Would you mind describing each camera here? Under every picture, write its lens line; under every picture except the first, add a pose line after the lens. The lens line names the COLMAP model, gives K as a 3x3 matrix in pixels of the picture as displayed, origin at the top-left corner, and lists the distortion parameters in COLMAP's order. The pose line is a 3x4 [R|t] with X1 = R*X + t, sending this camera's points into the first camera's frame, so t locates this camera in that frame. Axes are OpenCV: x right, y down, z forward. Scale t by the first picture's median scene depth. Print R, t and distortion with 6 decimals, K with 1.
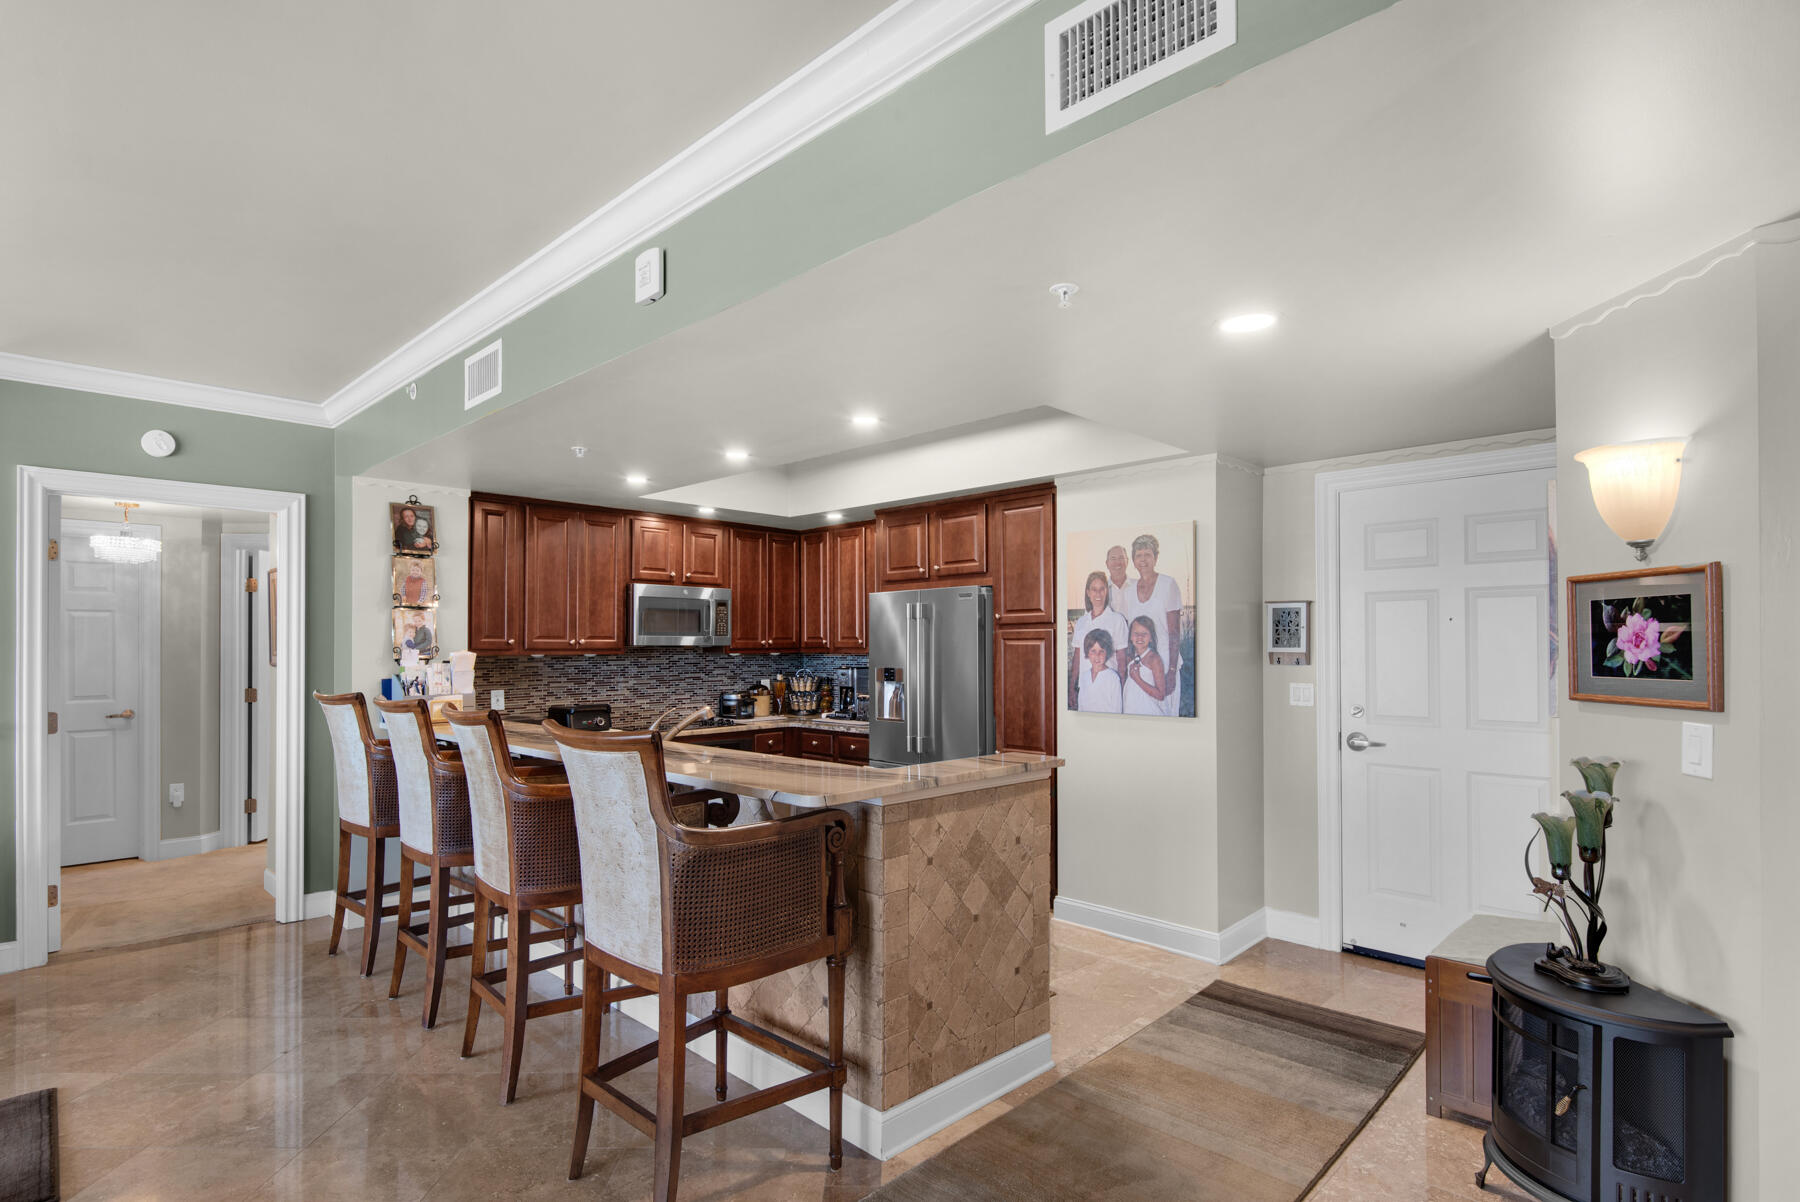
lens RADIAL K [[895.7, 0, 894.8], [0, 895.7, 641.4], [0, 0, 1]] dist [0.032247, -0.028780]
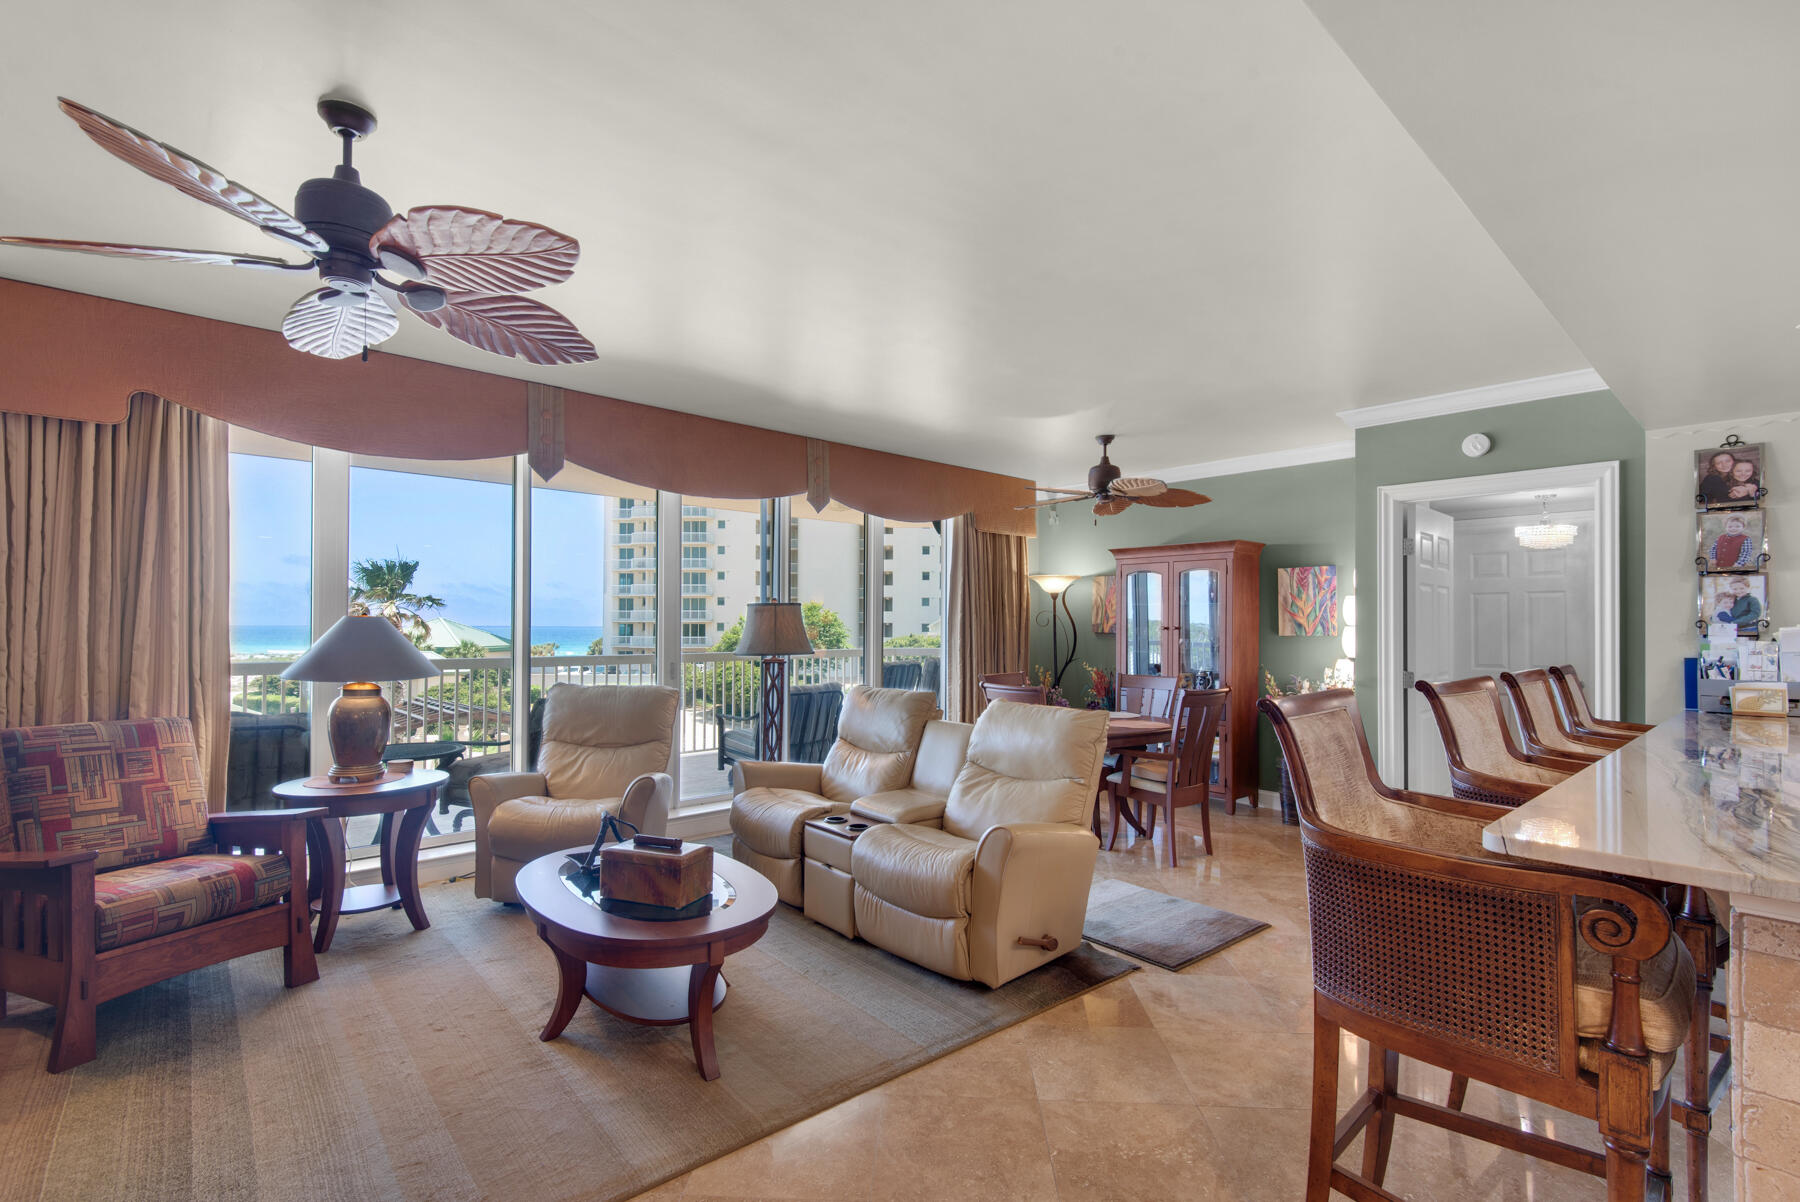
lens RADIAL K [[821.5, 0, 900.1], [0, 821.5, 618.8], [0, 0, 1]] dist [0.016921, -0.010483]
pose [[-0.054906, -0.008535, -0.998455, 0.265320], [-0.000206, 0.999964, -0.008537, 0.011577], [0.998491, -0.000263, -0.054906, 0.301331]]
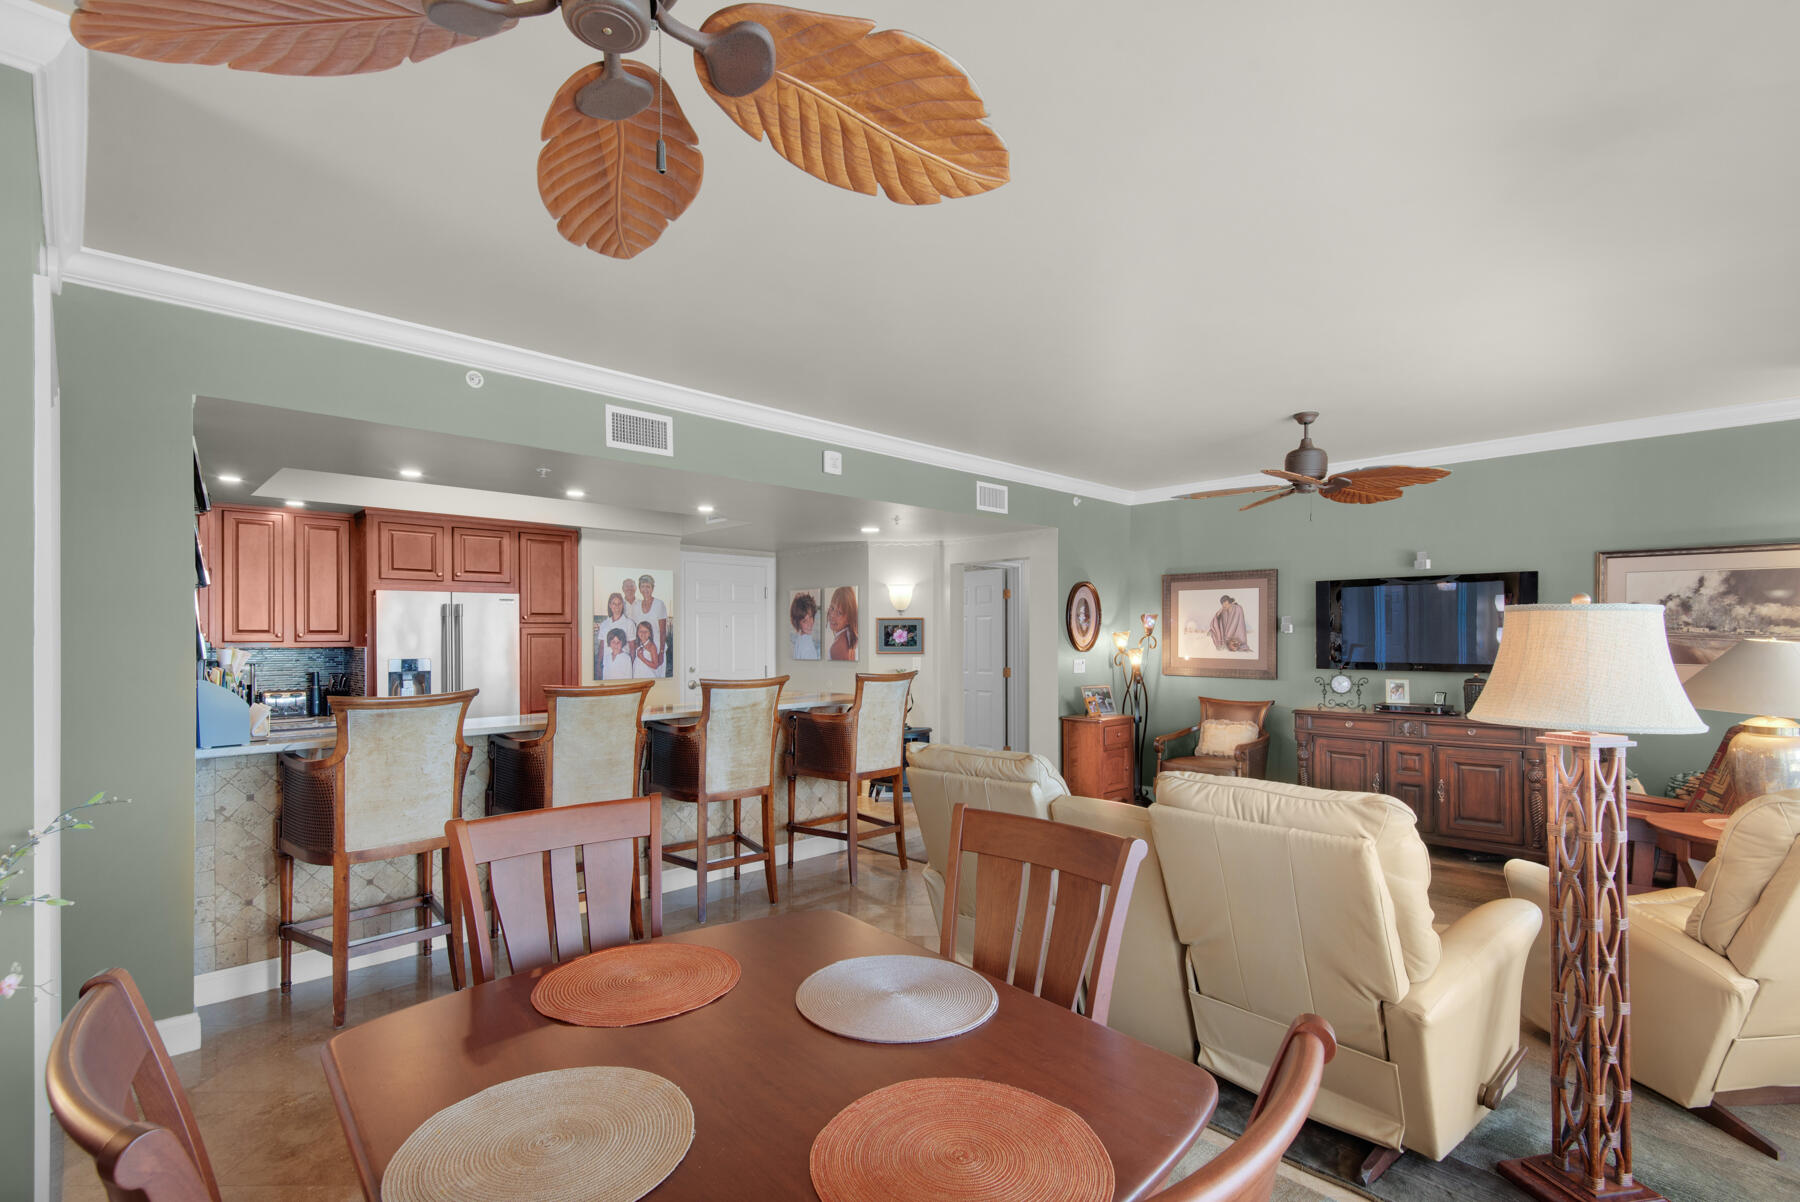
lens RADIAL K [[830.2, 0, 898.4], [0, 830.2, 642.7], [0, 0, 1]] dist [0.025801, -0.017778]
pose [[0.023592, -0.006138, 0.999703, -1.230780], [-0.002502, 0.999978, 0.006198, 0.001454], [-0.999719, -0.002647, 0.023576, 0.442996]]
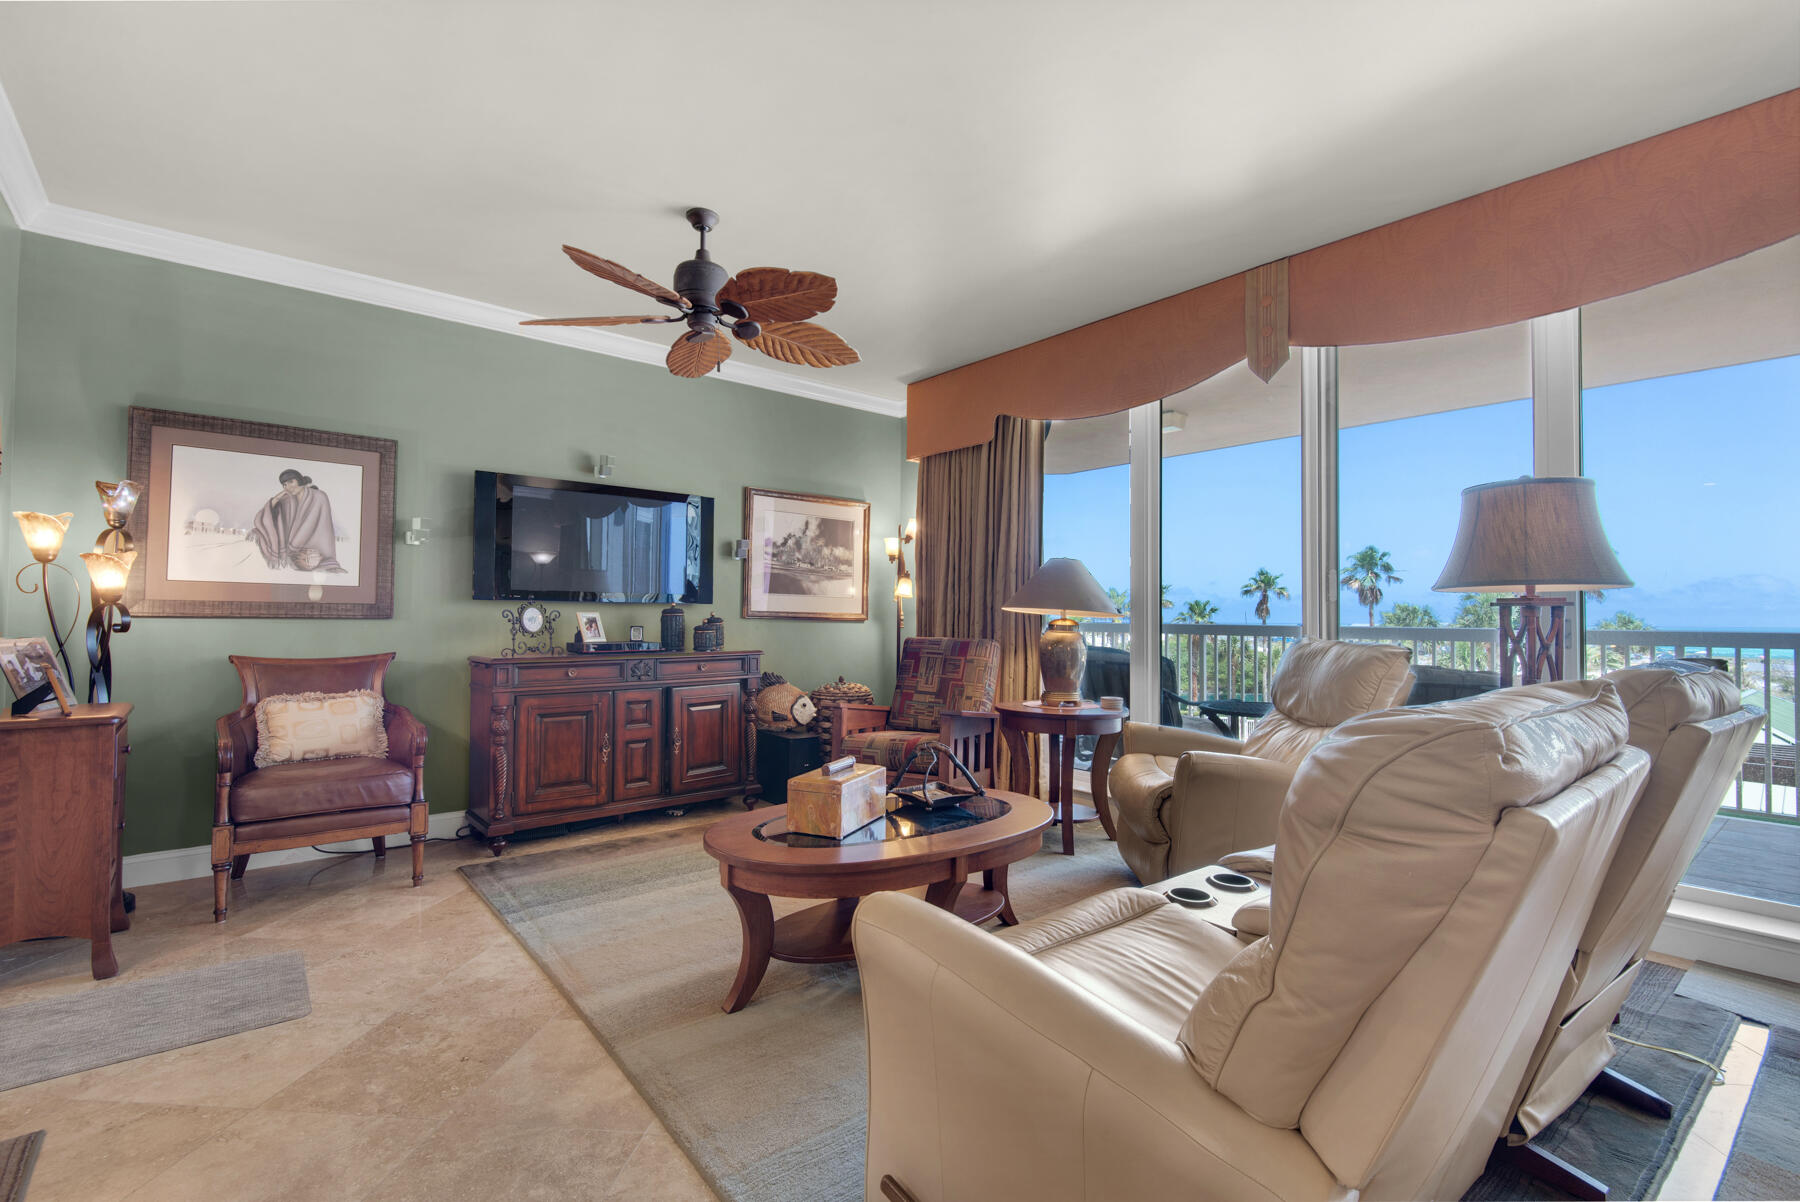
lens RADIAL K [[809.5, 0, 898.1], [0, 809.5, 598.7], [0, 0, 1]] dist [0.024382, -0.013822]
pose [[-0.995270, -0.002103, 0.097129, -0.418184], [-0.004993, 0.999552, -0.029525, 0.072368], [-0.097024, -0.029870, -0.994834, 0.636799]]
